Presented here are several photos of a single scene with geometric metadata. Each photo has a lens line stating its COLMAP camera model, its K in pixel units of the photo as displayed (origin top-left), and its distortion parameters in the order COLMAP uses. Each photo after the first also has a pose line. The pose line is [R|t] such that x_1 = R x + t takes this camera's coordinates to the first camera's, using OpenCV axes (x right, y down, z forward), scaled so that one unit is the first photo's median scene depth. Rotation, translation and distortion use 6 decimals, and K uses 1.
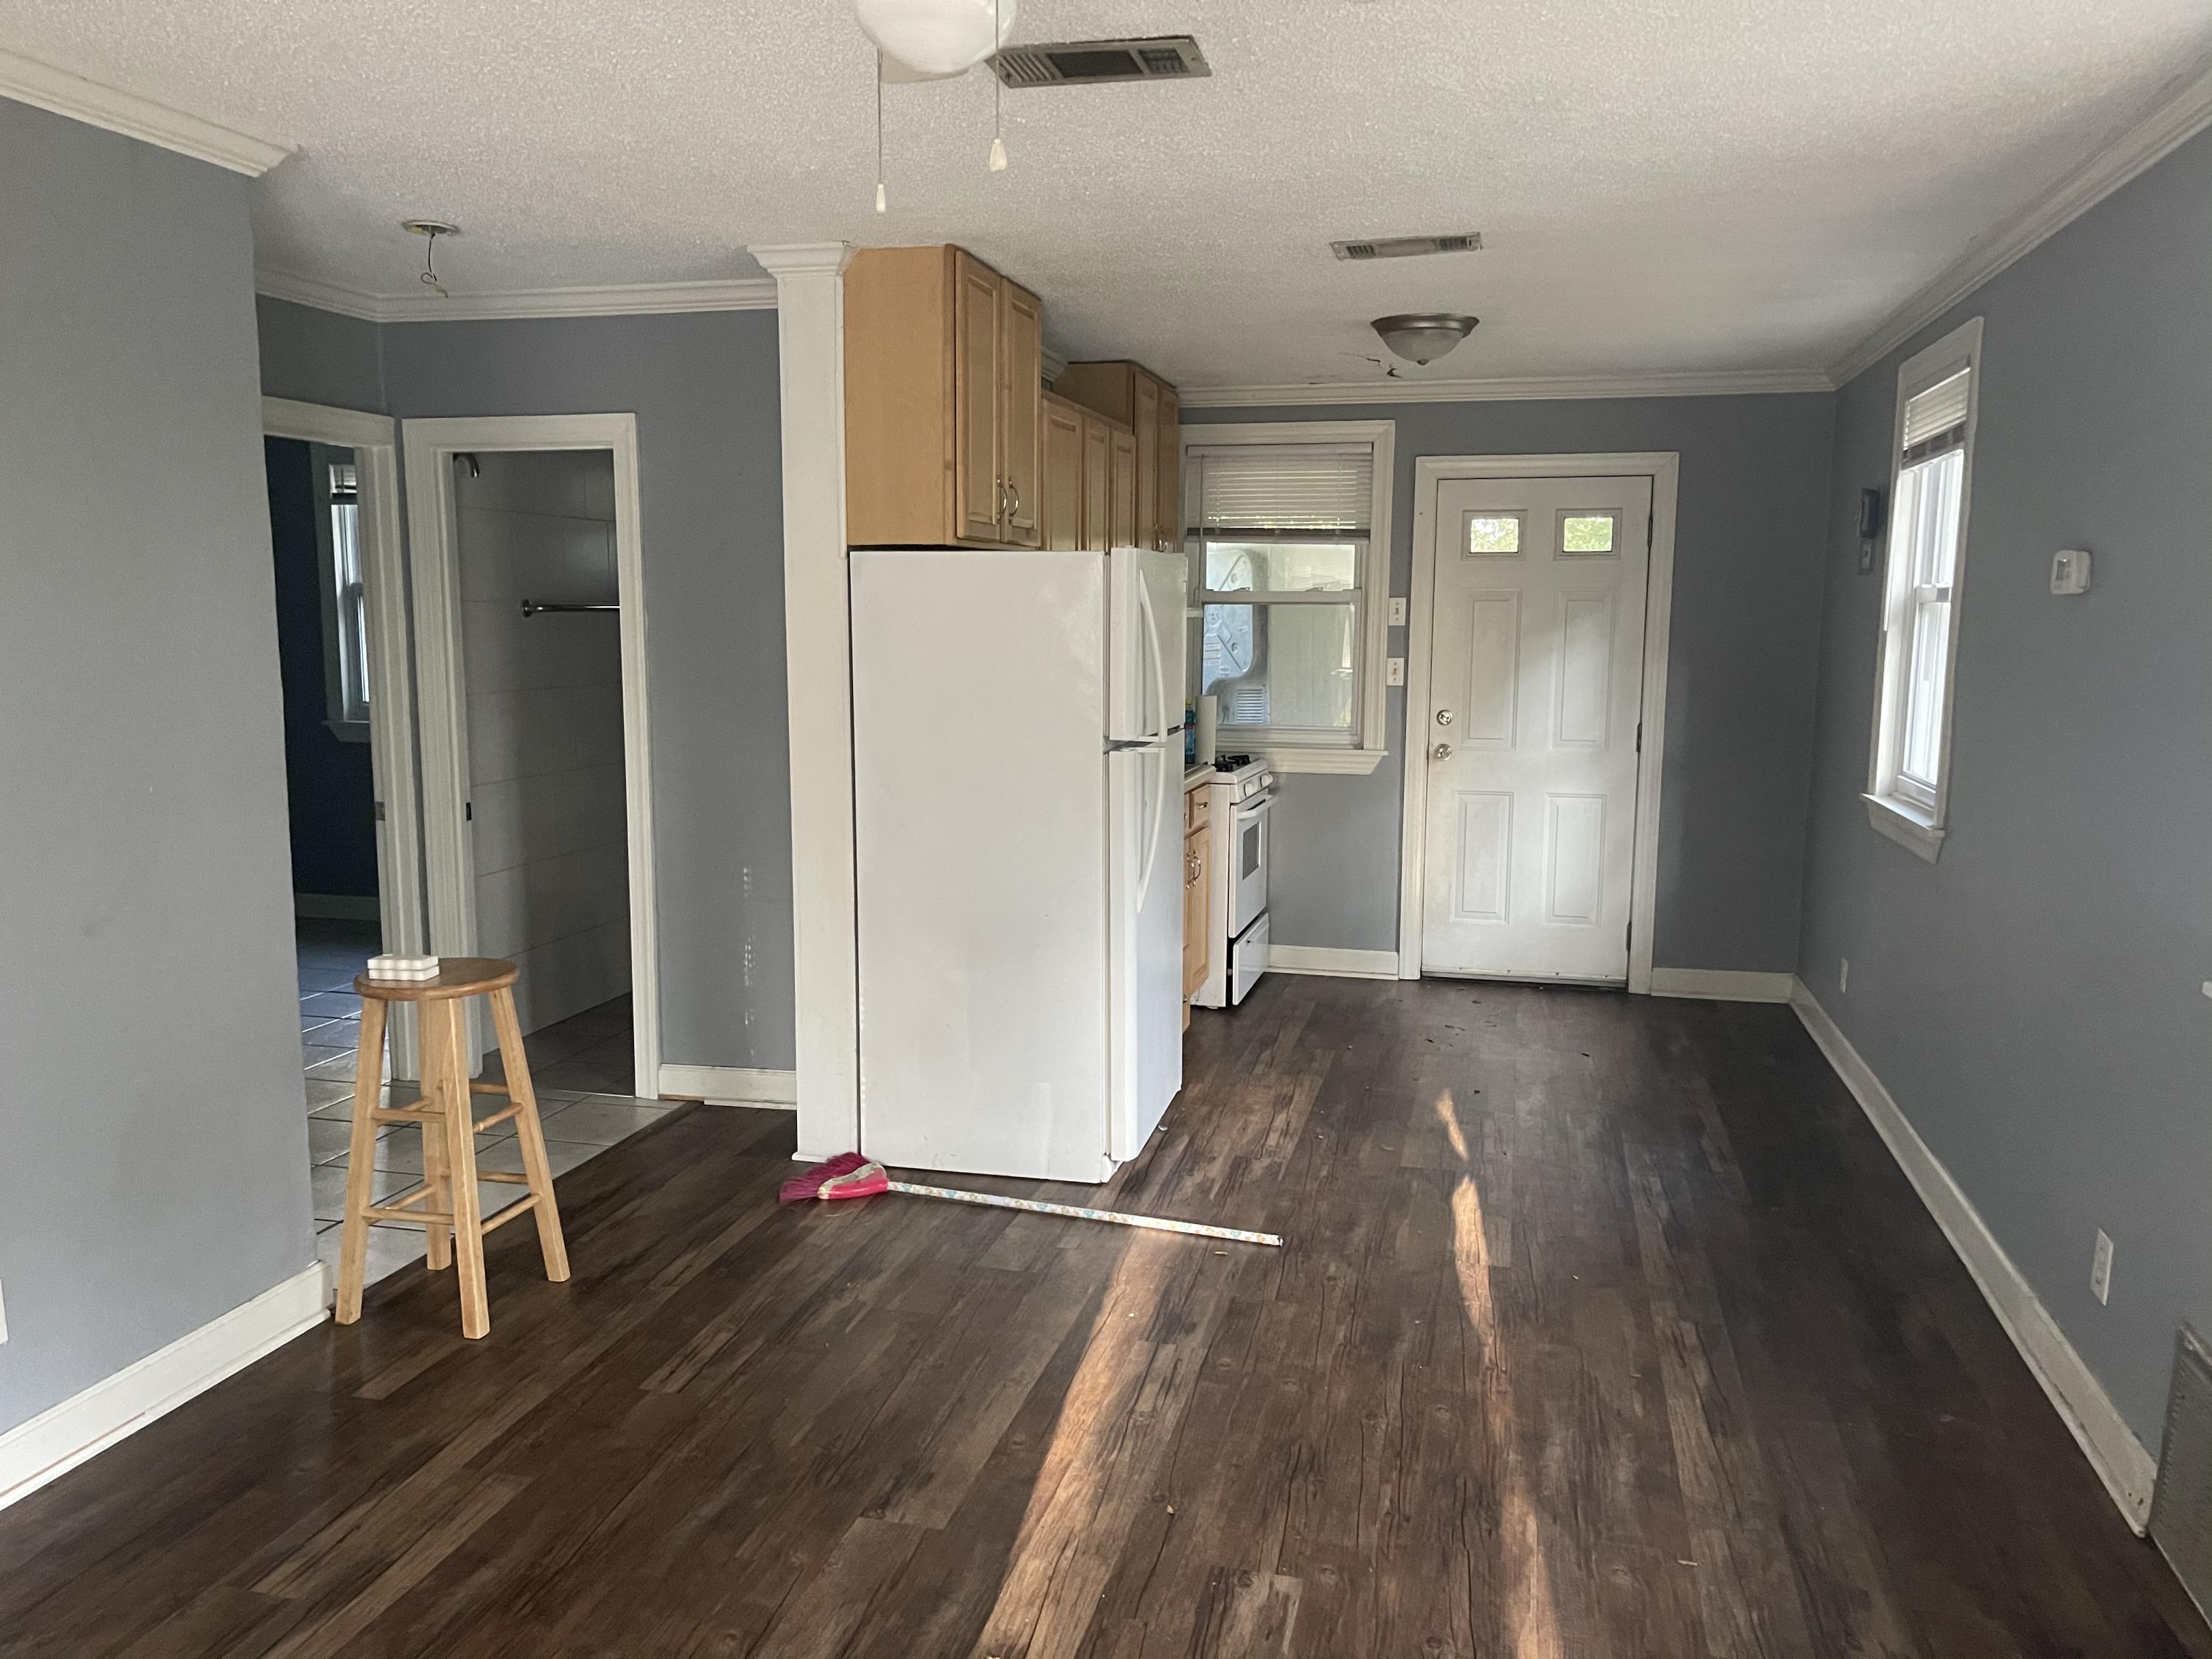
lens RADIAL K [[1639.7, 0, 1106.0], [0, 1639.7, 829.5], [0, 0, 1]] dist [0.044424, -0.050807]
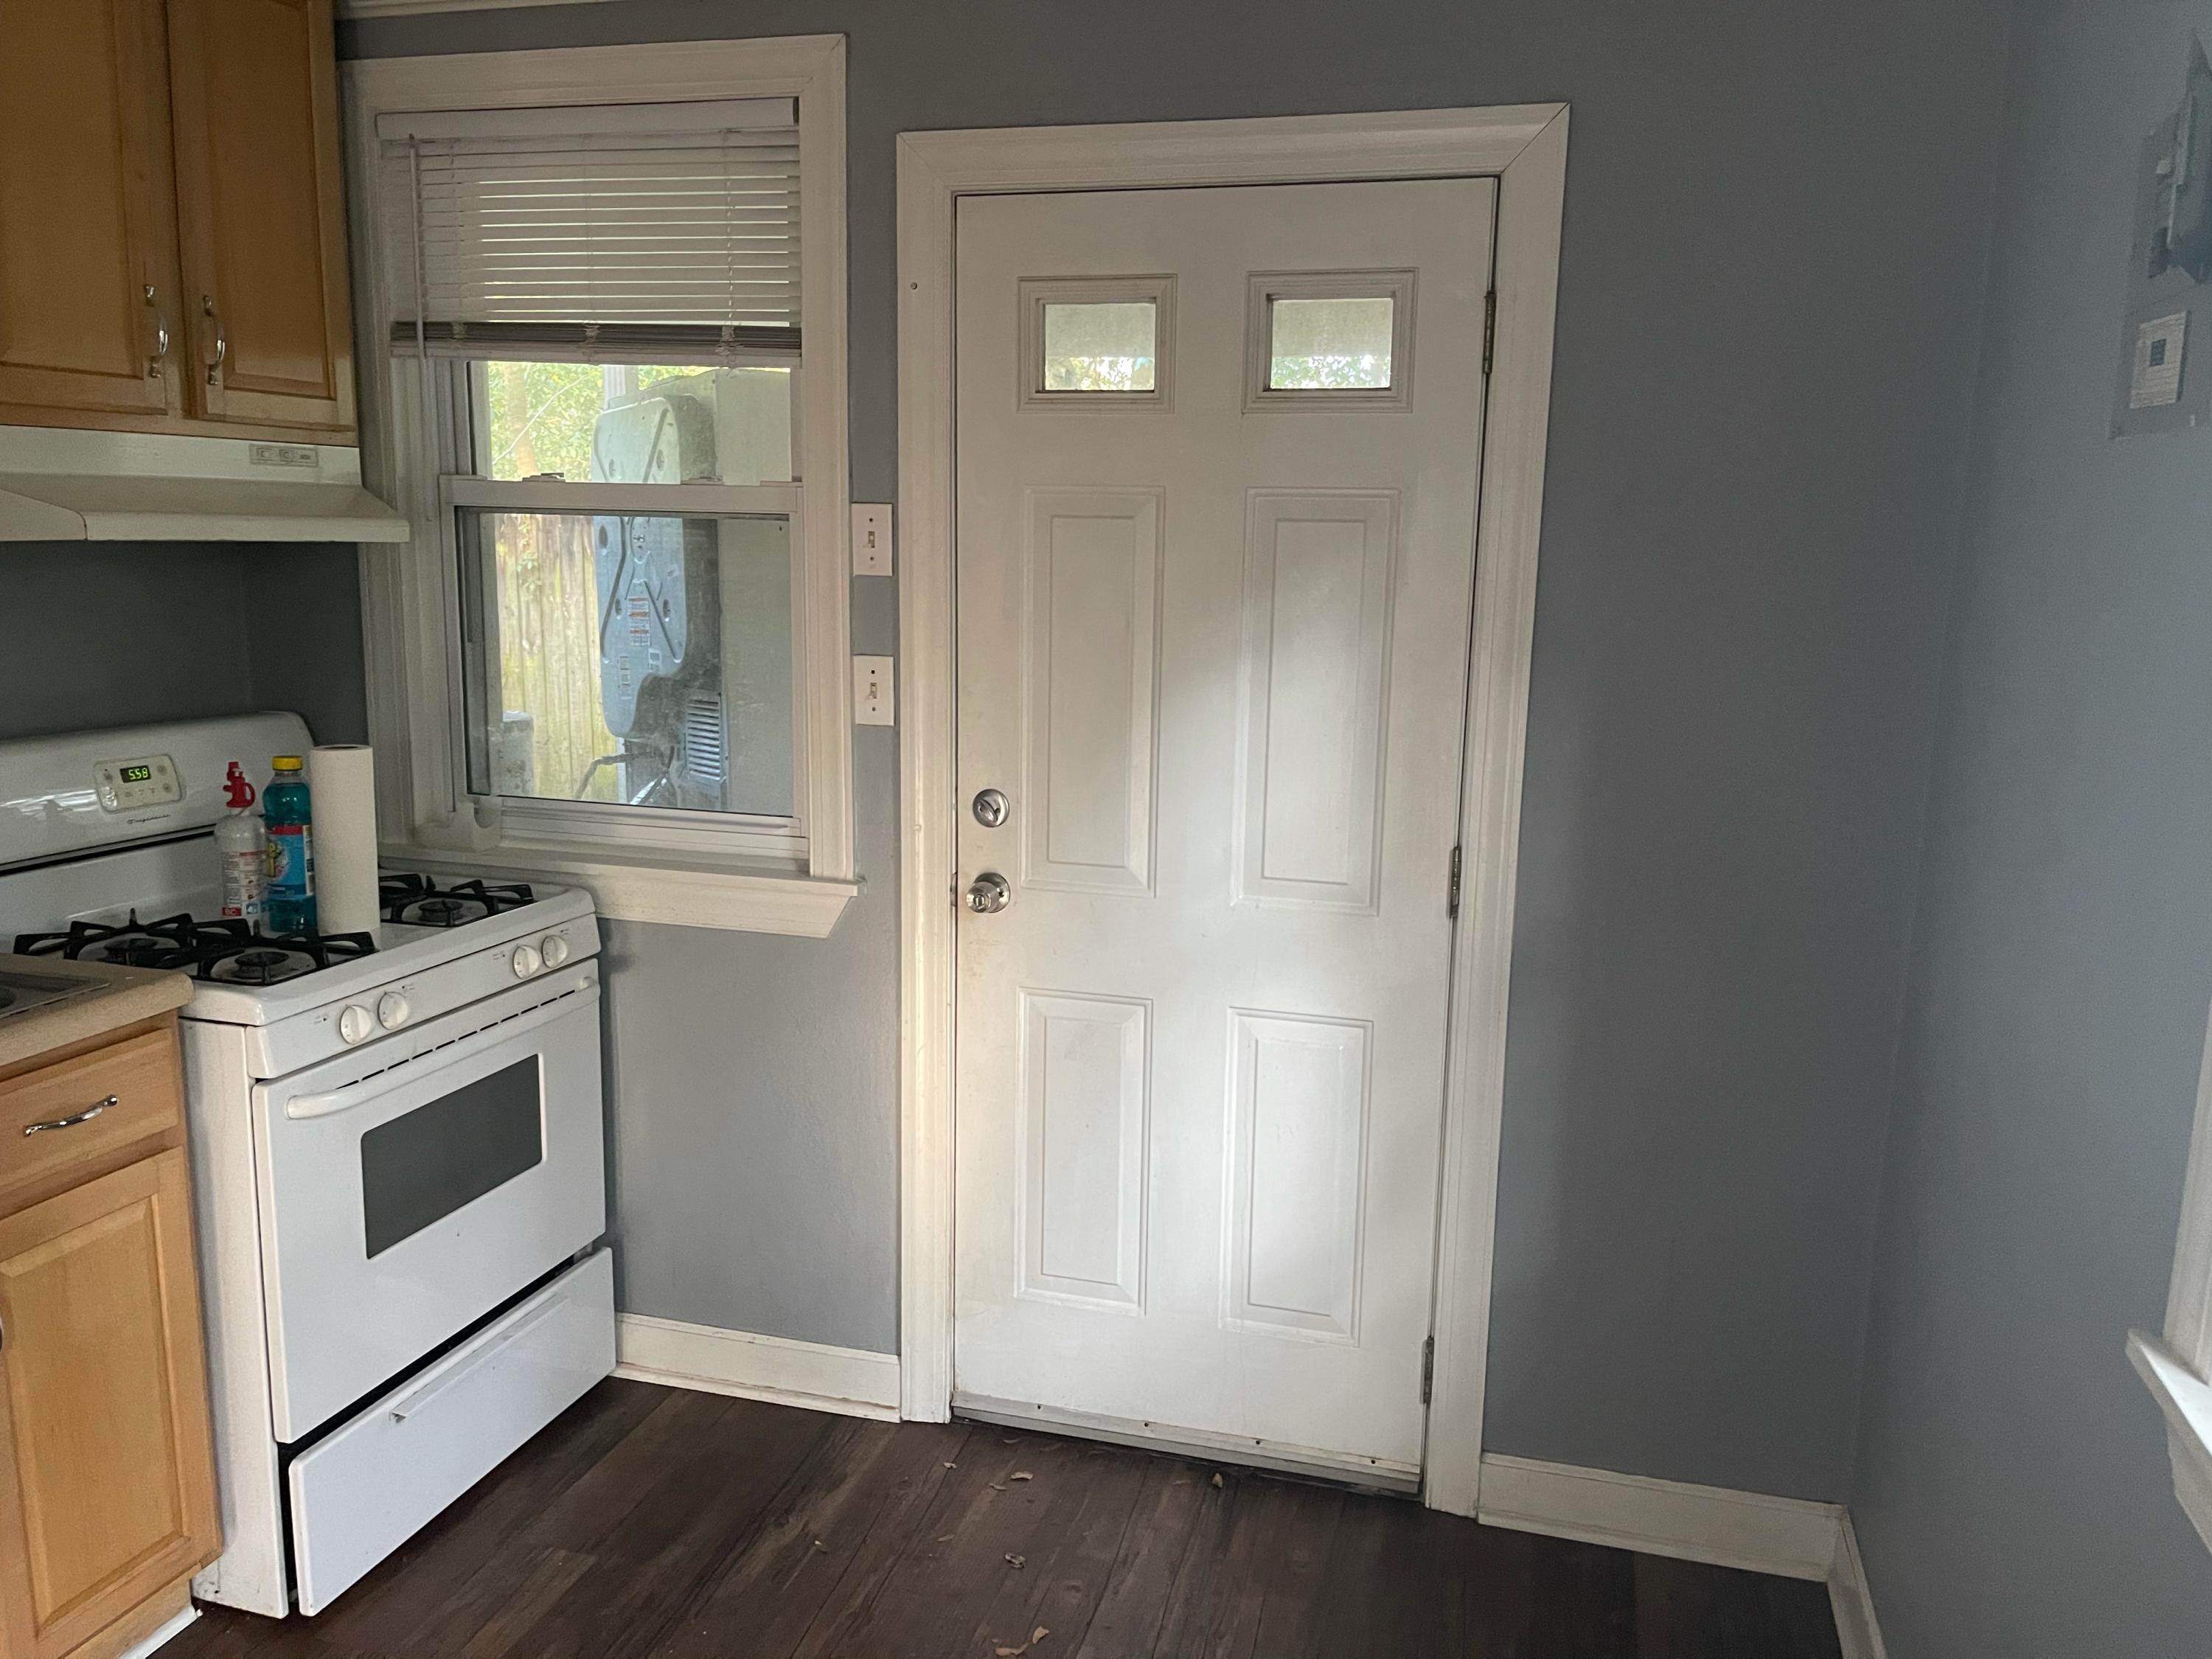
lens RADIAL K [[1660.7, 0, 1120.8], [0, 1660.7, 837.2], [0, 0, 1]] dist [0.044561, -0.055083]
pose [[0.999543, 0.017394, -0.024715, 0.249889], [-0.015945, 0.998209, 0.057659, -0.085819], [0.025674, -0.057238, 0.998030, 0.598637]]
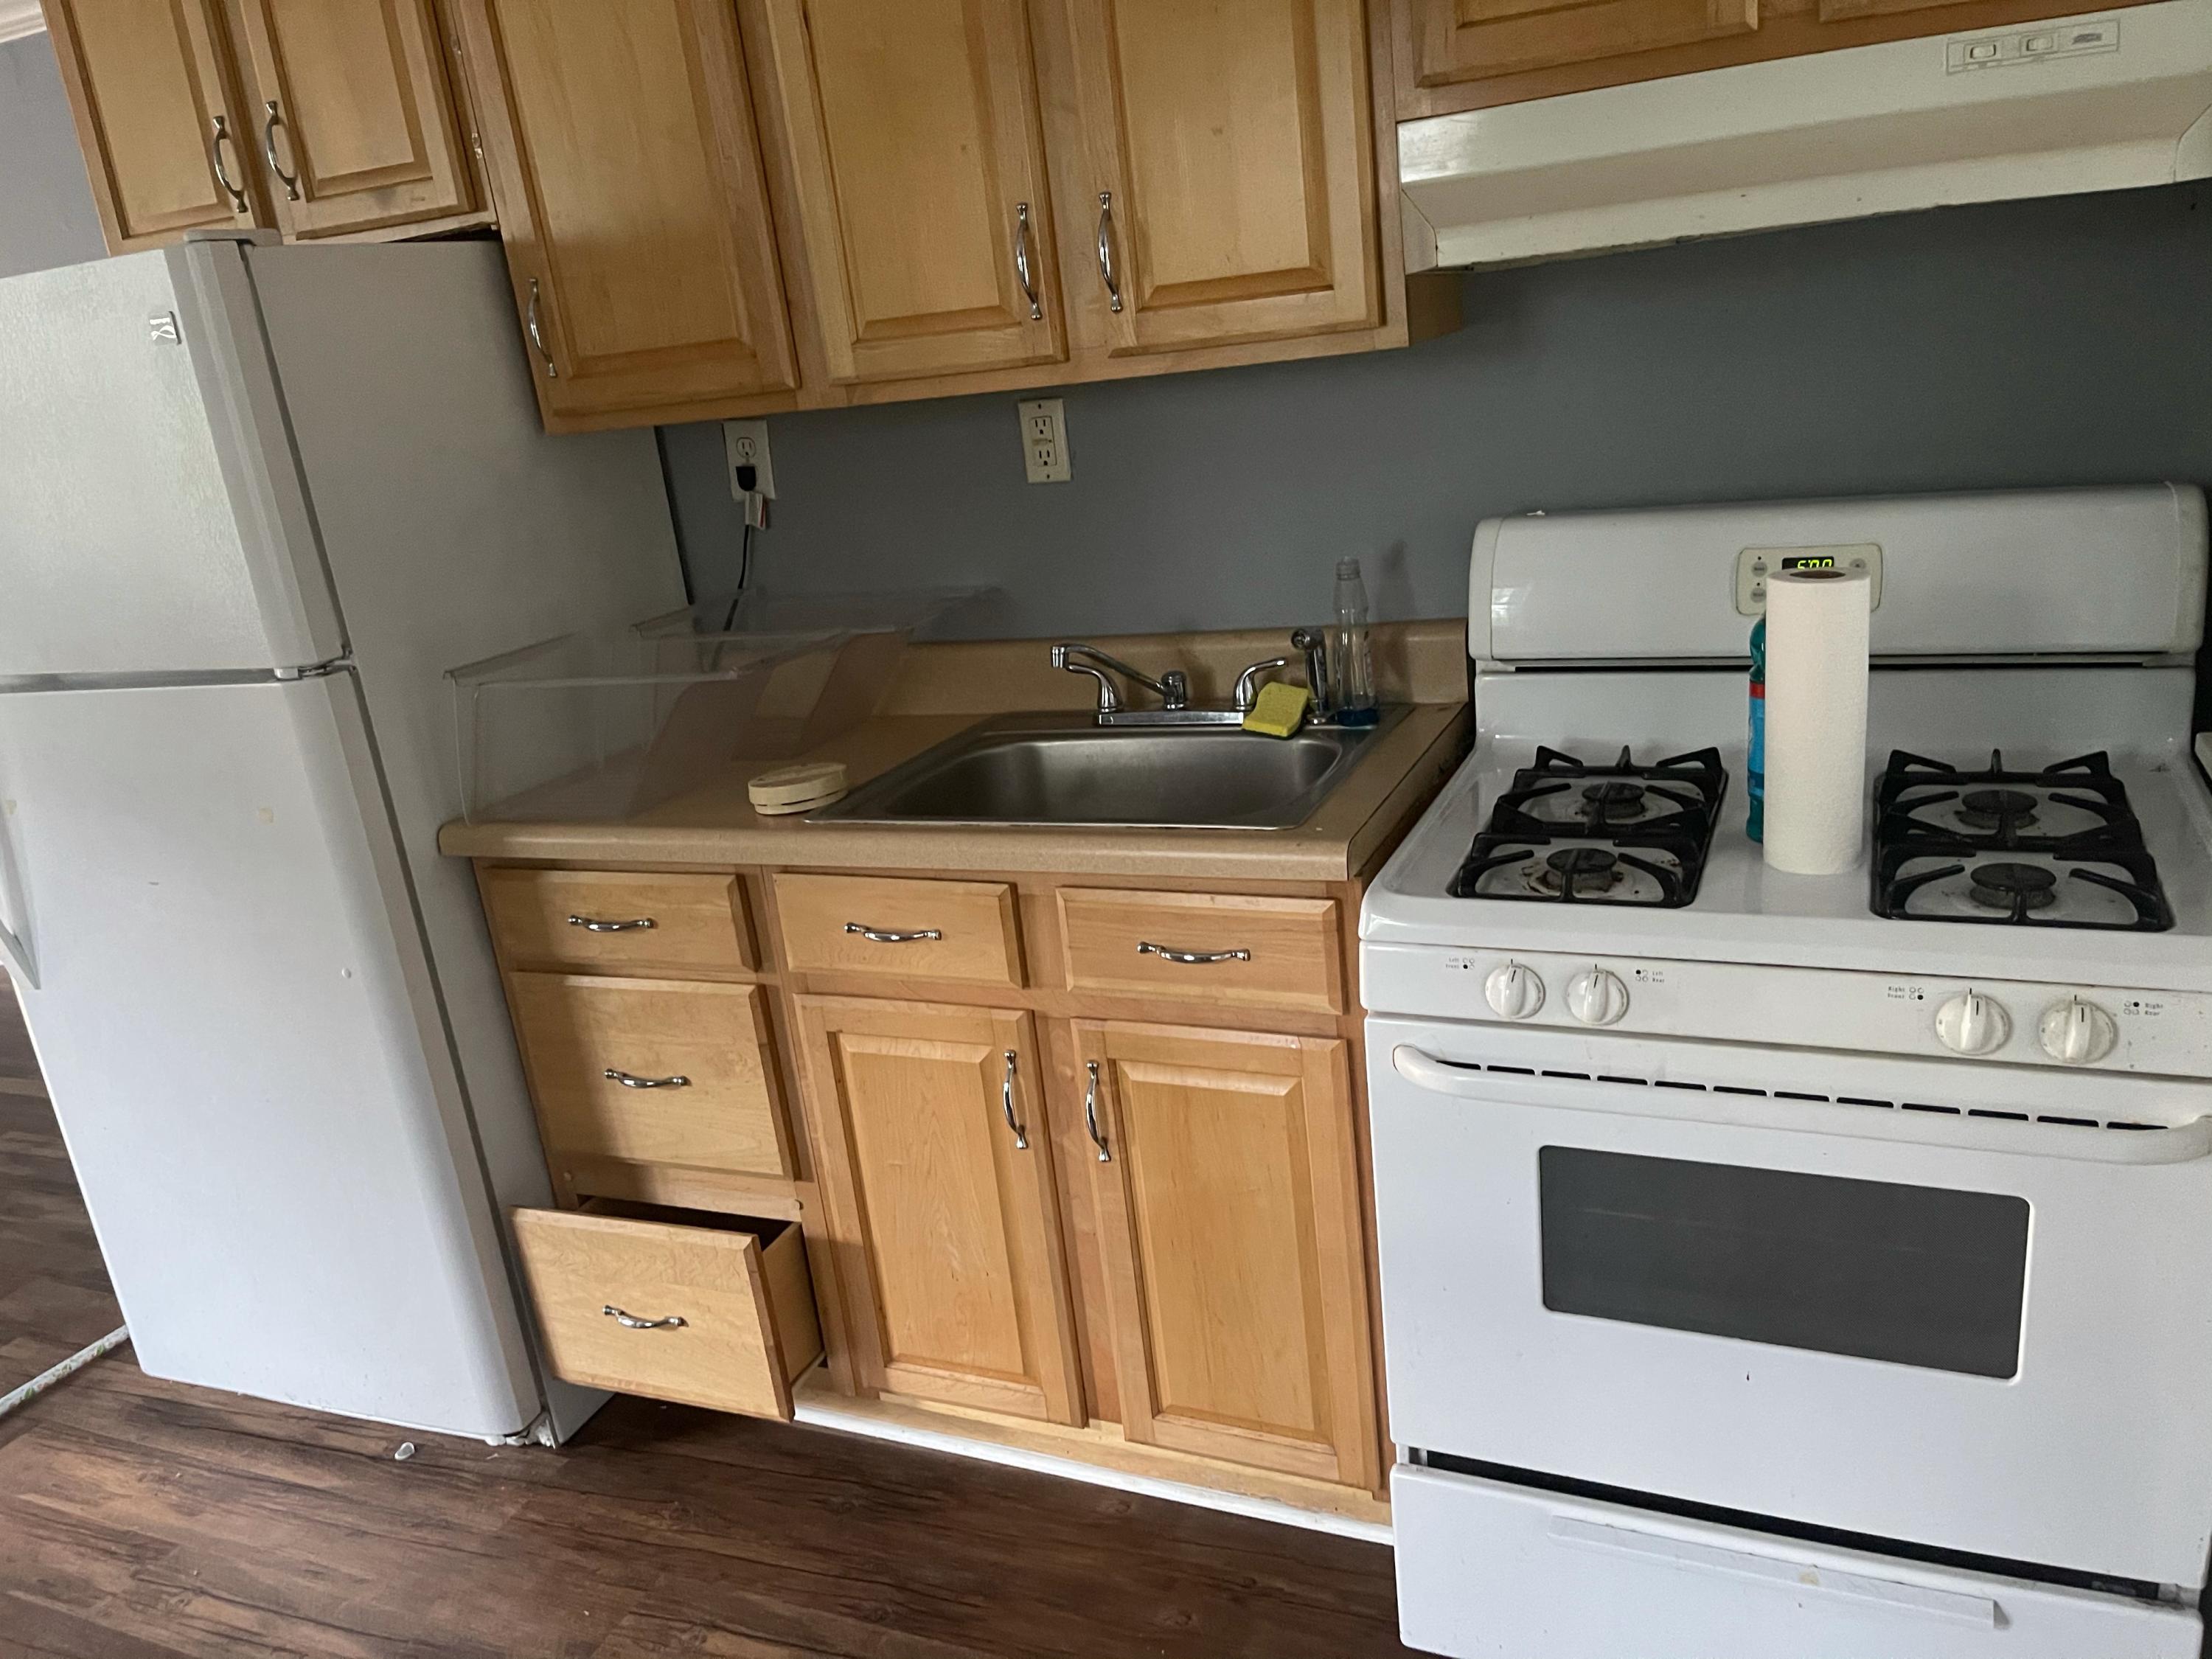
lens RADIAL K [[1660.7, 0, 1120.8], [0, 1660.7, 837.2], [0, 0, 1]] dist [0.044561, -0.055083]
pose [[-0.160994, 0.309885, -0.937044, 0.306204], [-0.007103, 0.949041, 0.315073, -0.119249], [0.986930, 0.057381, -0.150589, 0.921023]]
